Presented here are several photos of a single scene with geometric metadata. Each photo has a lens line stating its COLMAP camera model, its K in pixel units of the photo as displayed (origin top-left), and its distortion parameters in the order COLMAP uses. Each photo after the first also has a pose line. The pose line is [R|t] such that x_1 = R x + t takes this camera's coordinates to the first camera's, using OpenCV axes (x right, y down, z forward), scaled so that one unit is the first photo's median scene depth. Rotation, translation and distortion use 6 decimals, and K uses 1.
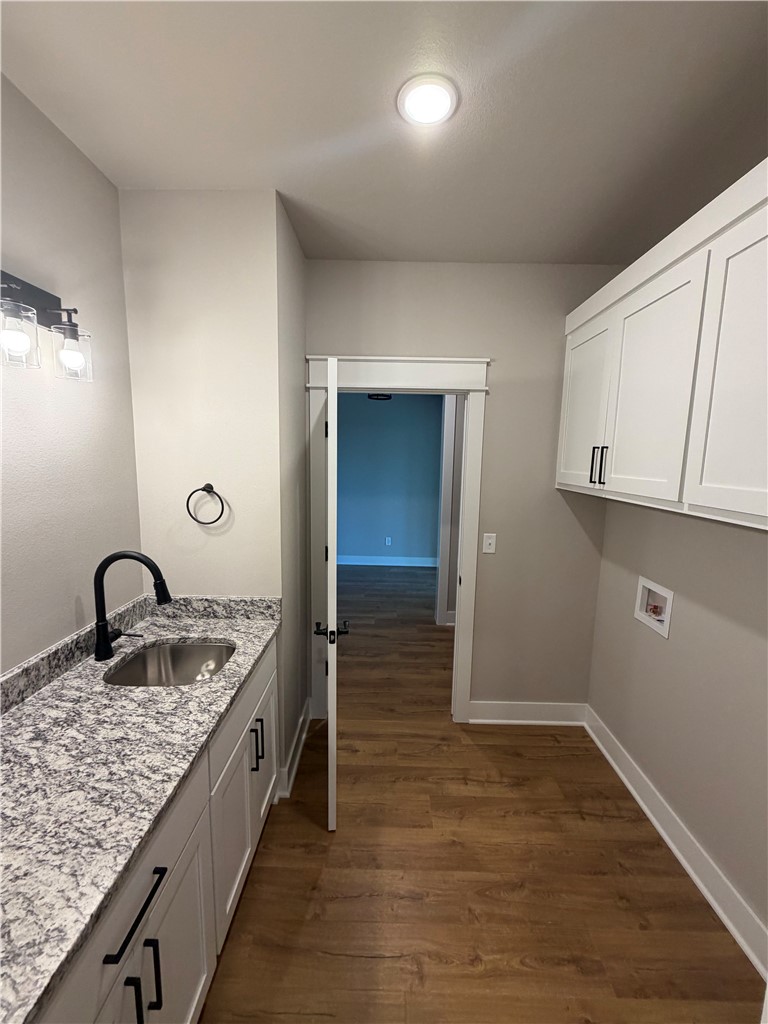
lens RADIAL K [[407.0, 0, 385.7], [0, 407.0, 505.2], [0, 0, 1]] dist [0.000428, 0.000534]
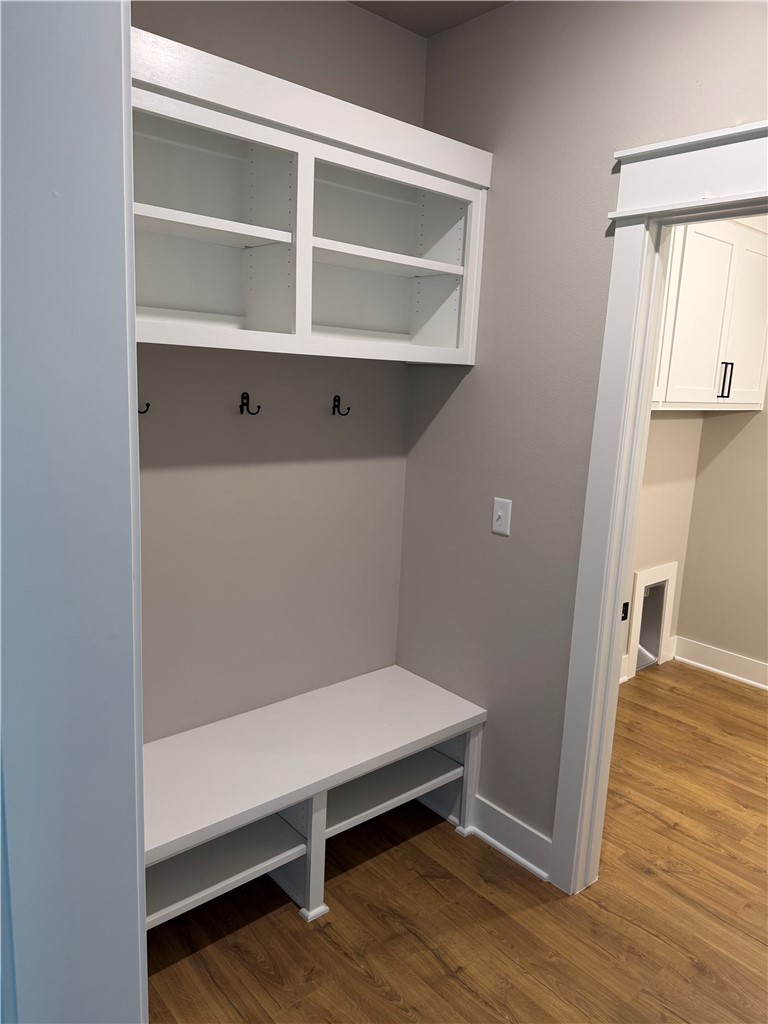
lens RADIAL K [[742.1, 0, 422.9], [0, 742.1, 512.9], [0, 0, 1]] dist [0.087383, -0.023465]
pose [[-0.693259, -0.199773, 0.692447, -0.445172], [0.015866, 0.956349, 0.291795, -0.352829], [-0.720514, 0.213276, -0.659828, 2.956937]]
